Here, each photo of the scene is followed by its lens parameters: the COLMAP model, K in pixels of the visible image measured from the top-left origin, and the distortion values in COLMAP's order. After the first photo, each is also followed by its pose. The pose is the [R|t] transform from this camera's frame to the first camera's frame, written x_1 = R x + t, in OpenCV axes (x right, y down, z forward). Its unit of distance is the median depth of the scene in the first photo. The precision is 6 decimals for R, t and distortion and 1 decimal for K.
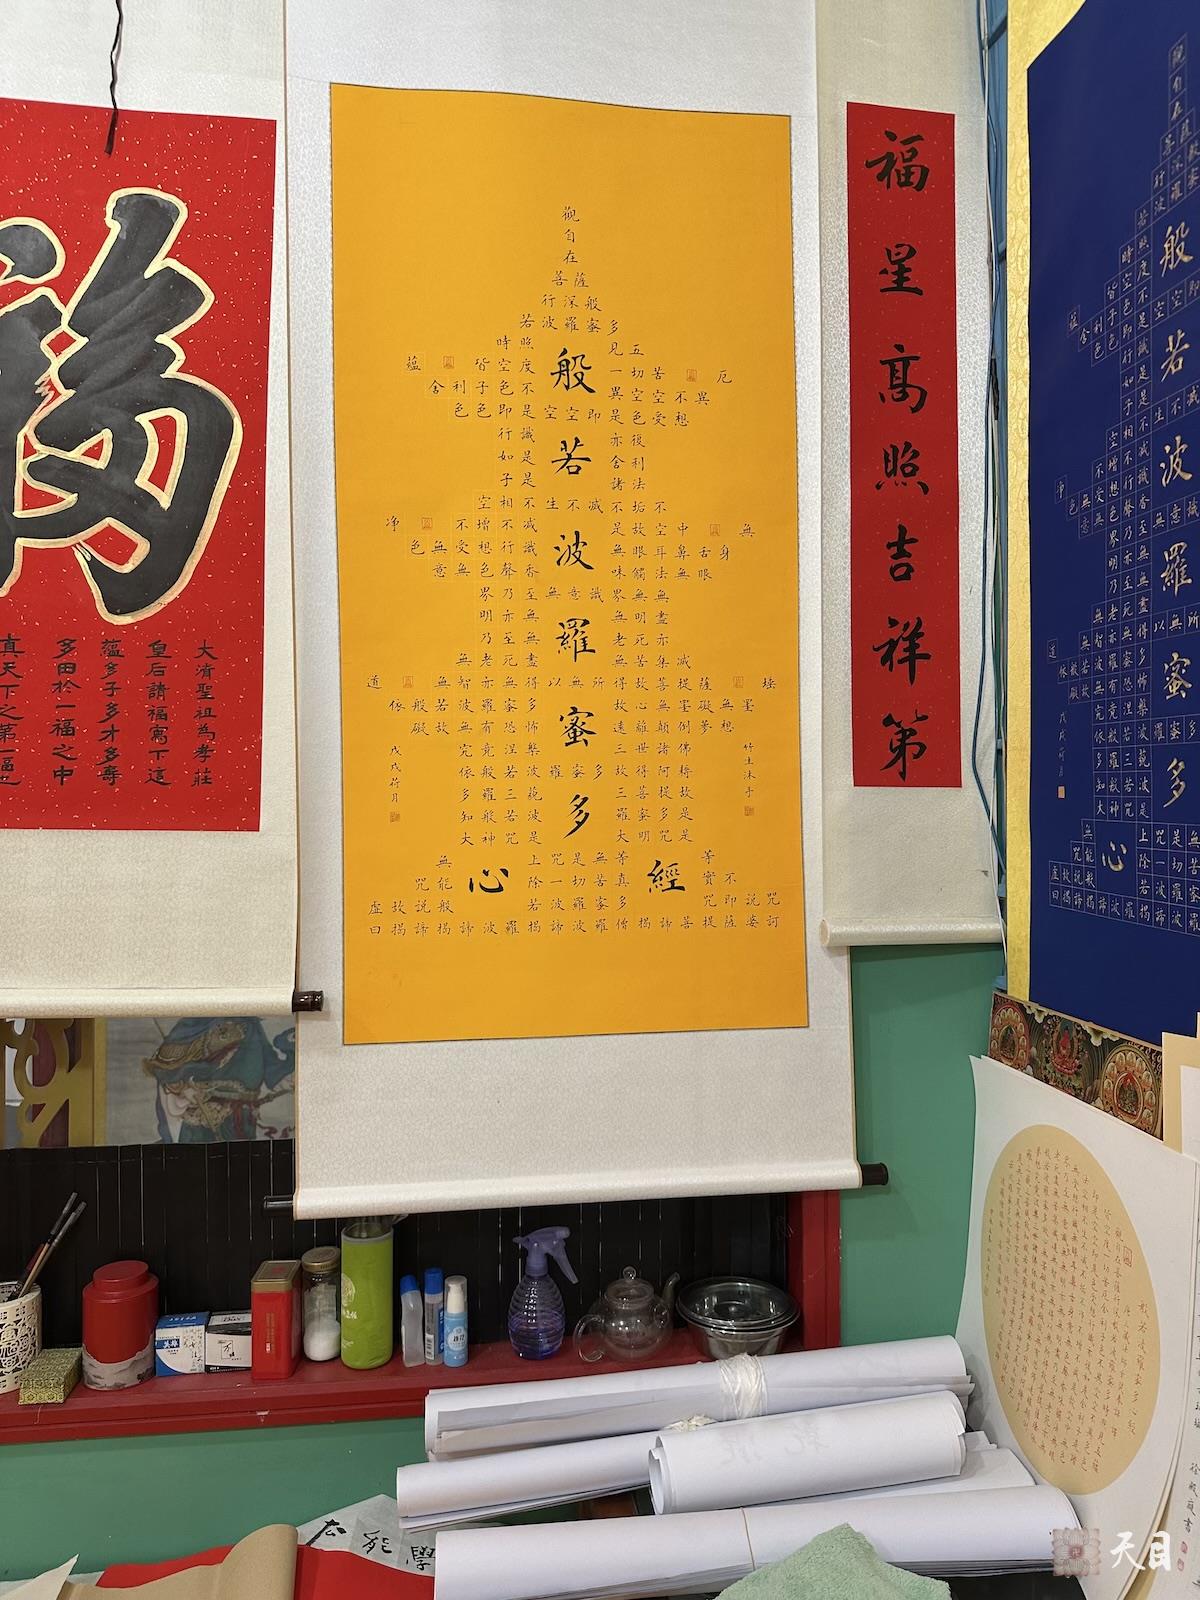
lens RADIAL K [[1111.8, 0, 602.1], [0, 1111.8, 795.2], [0, 0, 1]] dist [0.013527, -0.033946]
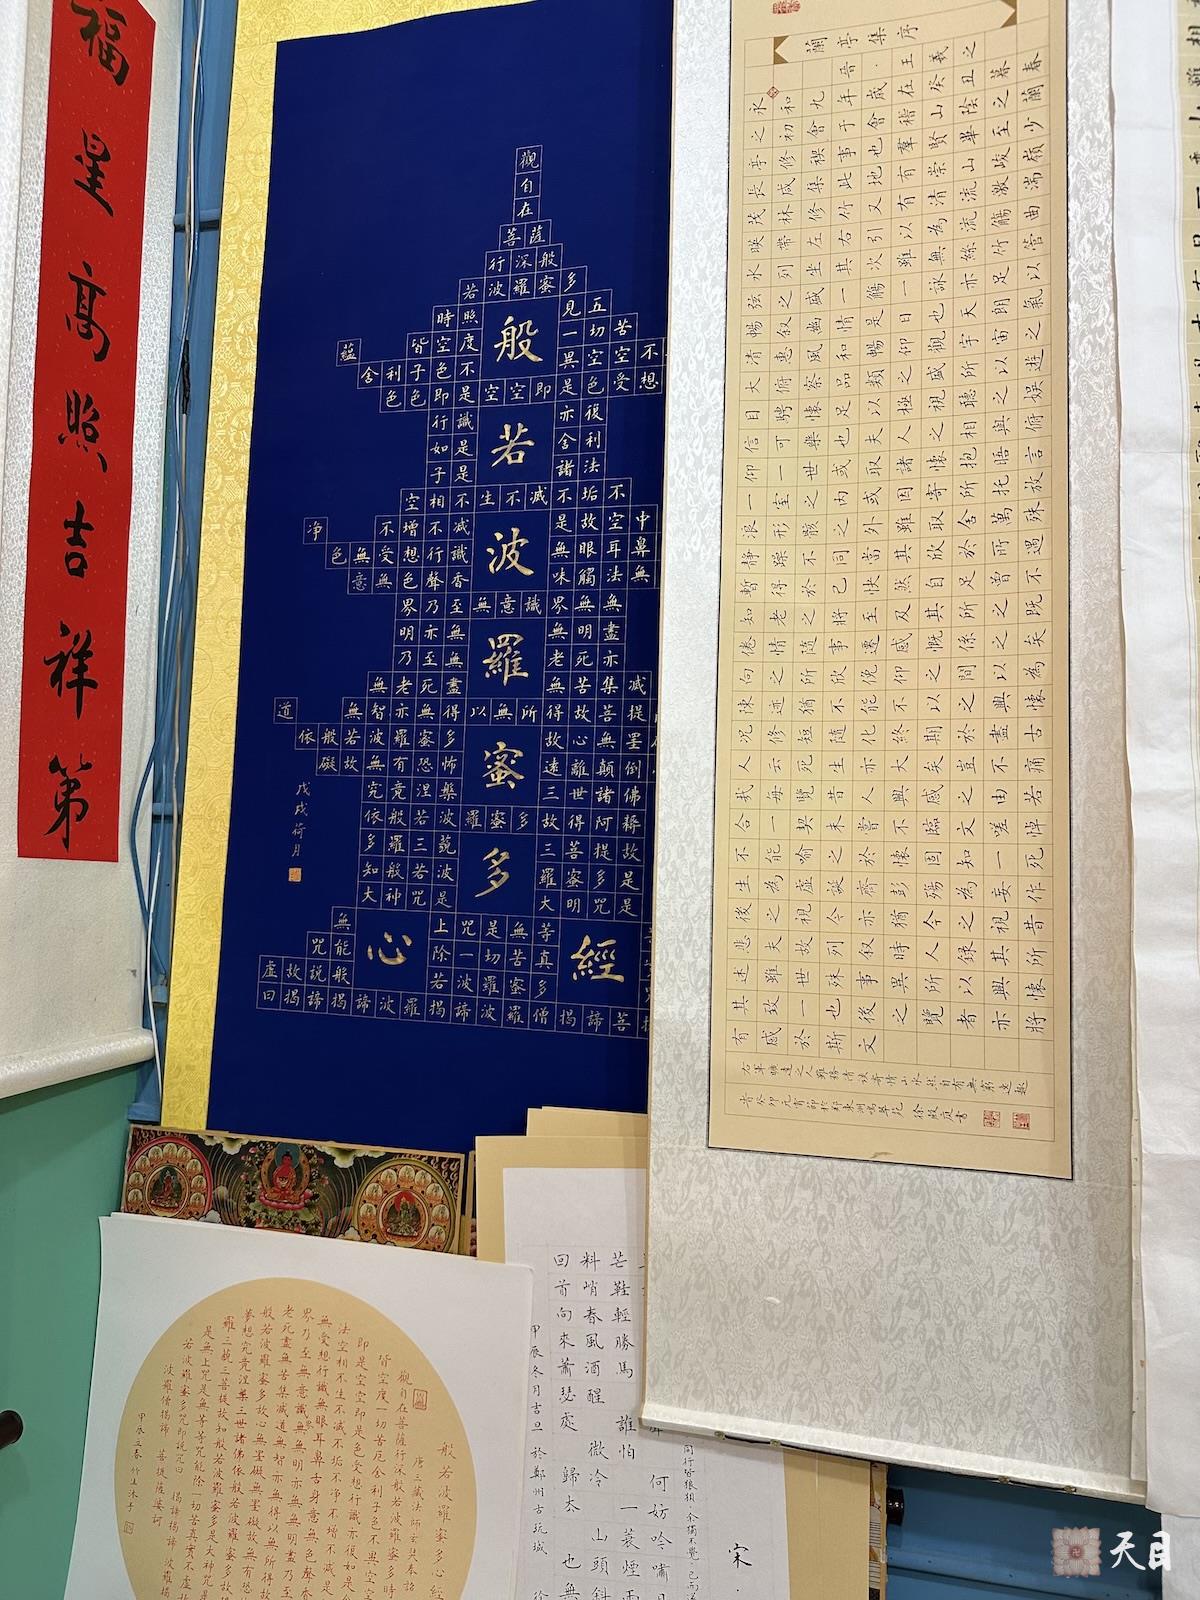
lens RADIAL K [[1111.8, 0, 602.6], [0, 1111.8, 789.4], [0, 0, 1]] dist [0.013527, -0.033946]
pose [[0.366324, 0.089230, 0.926199, -0.319051], [-0.036312, 0.996004, -0.081593, -0.007306], [-0.929778, -0.003743, 0.368101, 0.485432]]
